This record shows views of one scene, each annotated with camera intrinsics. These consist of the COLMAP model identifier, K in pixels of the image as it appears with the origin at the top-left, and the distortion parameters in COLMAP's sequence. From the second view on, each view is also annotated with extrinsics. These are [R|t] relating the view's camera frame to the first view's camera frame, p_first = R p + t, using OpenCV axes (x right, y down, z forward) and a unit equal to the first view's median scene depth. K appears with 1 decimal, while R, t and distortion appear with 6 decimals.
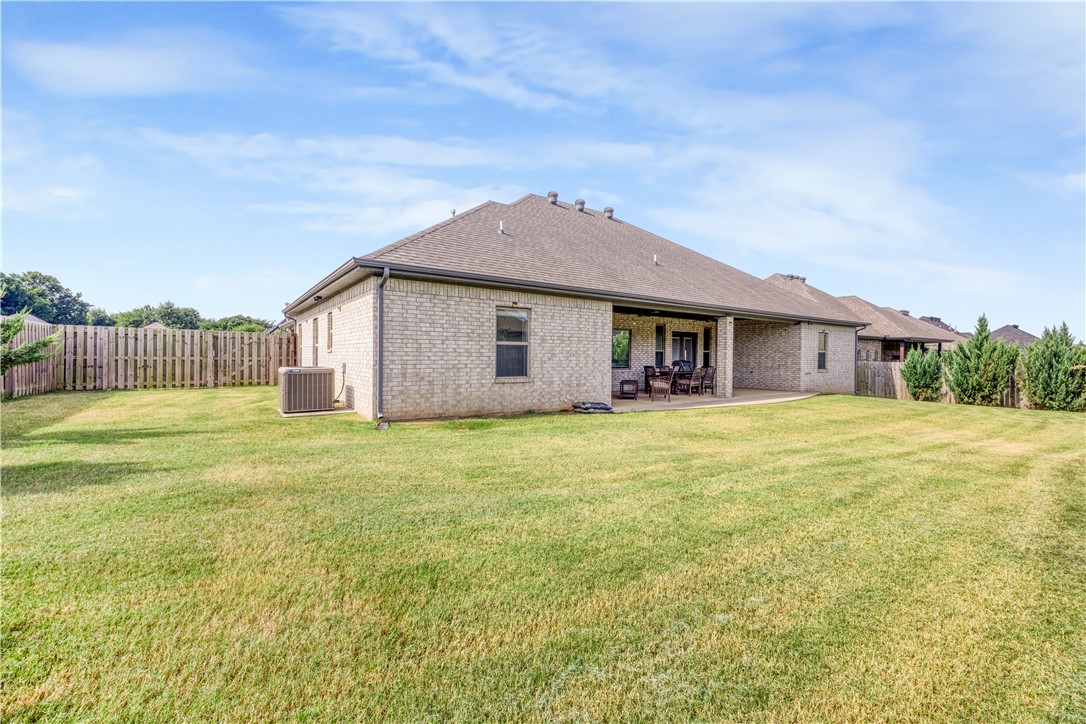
lens RADIAL K [[415.1, 0, 527.2], [0, 415.1, 359.9], [0, 0, 1]] dist [-0.002272, -0.000075]
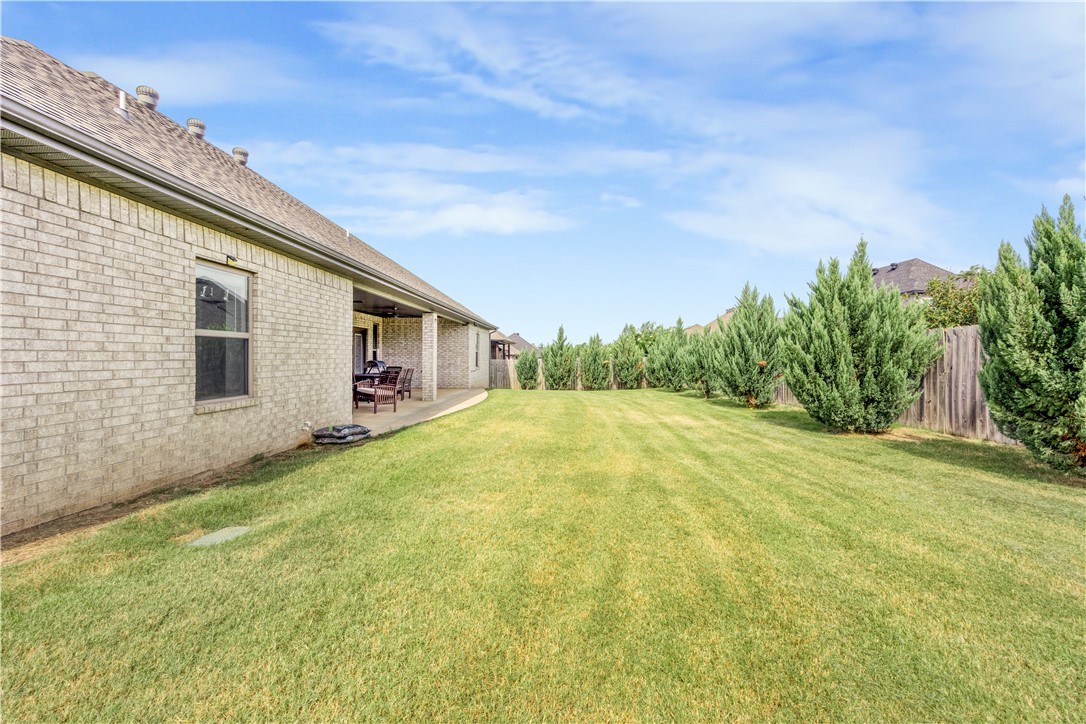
lens RADIAL K [[433.8, 0, 524.9], [0, 433.8, 359.5], [0, 0, 1]] dist [0.000580, 0.000112]
pose [[0.613522, -0.010237, 0.789611, -0.231071], [0.006954, 0.999947, 0.007561, -0.009476], [-0.789647, 0.000852, 0.613561, 0.361017]]
